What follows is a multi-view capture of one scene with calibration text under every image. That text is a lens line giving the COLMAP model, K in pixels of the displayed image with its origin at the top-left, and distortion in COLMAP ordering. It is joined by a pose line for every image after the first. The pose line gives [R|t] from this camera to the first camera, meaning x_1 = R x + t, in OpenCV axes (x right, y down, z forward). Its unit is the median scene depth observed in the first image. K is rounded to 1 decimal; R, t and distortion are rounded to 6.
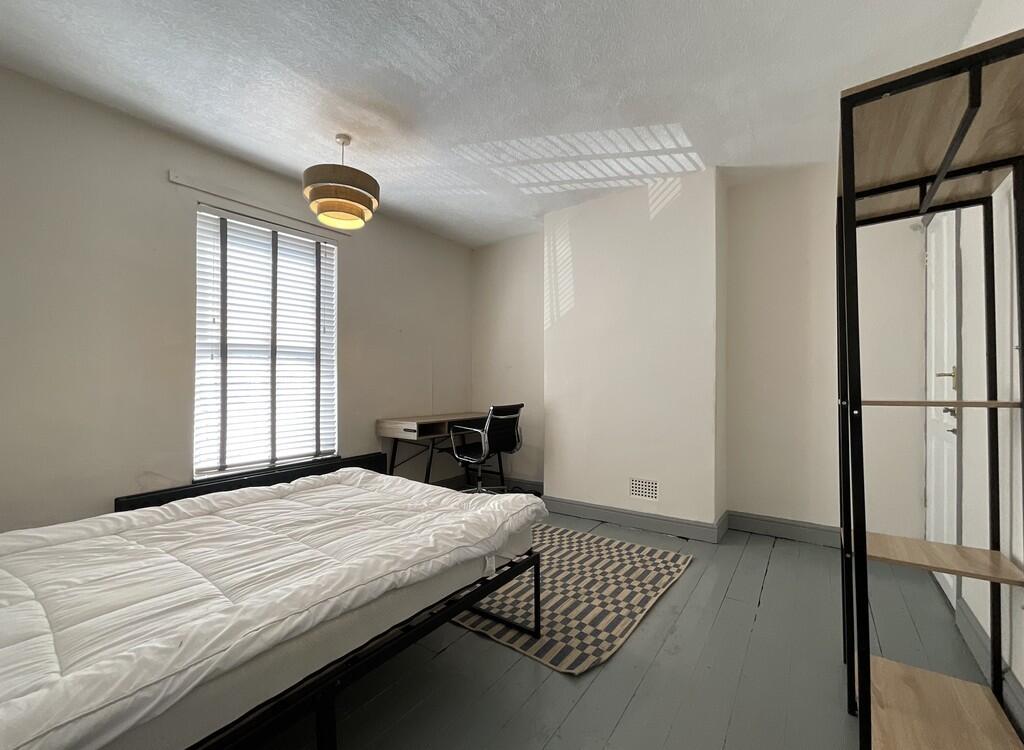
lens RADIAL K [[417.2, 0, 513.4], [0, 417.2, 384.6], [0, 0, 1]] dist [-0.000737, 0.000042]
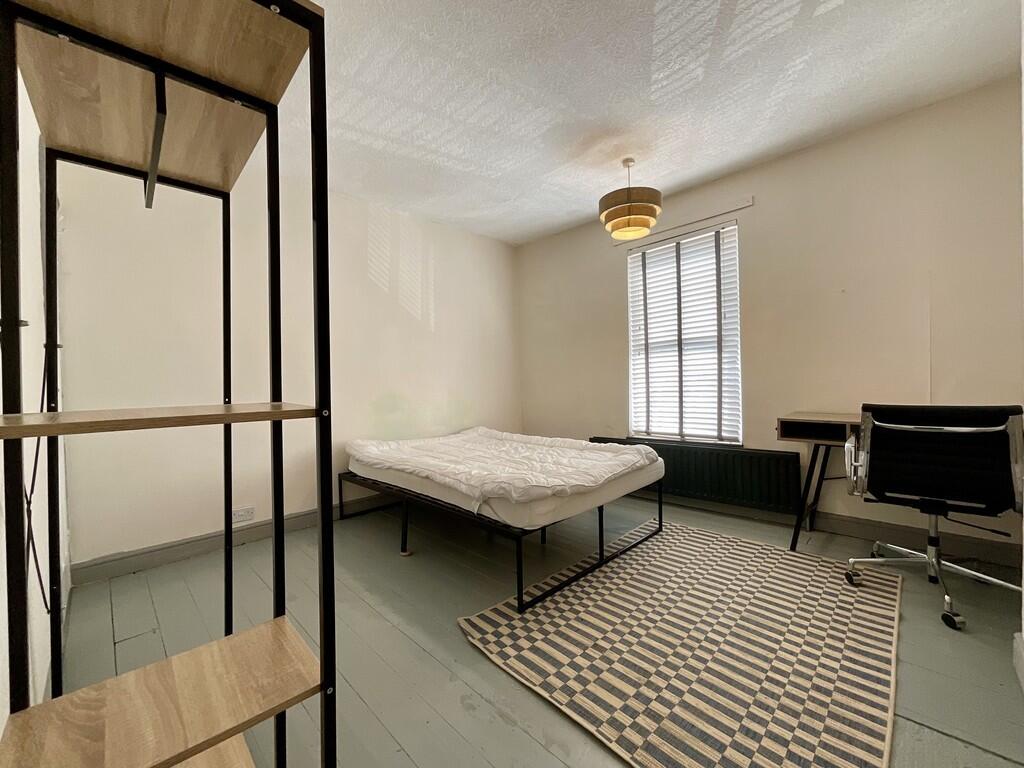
lens RADIAL K [[416.9, 0, 512.0], [0, 416.9, 384.0], [0, 0, 1]] dist [-0.001314, -0.000001]
pose [[-0.169909, 0.016913, -0.985315, 0.687540], [0.025470, 0.999594, 0.012766, 0.006617], [0.985131, -0.022927, -0.170271, 0.733929]]
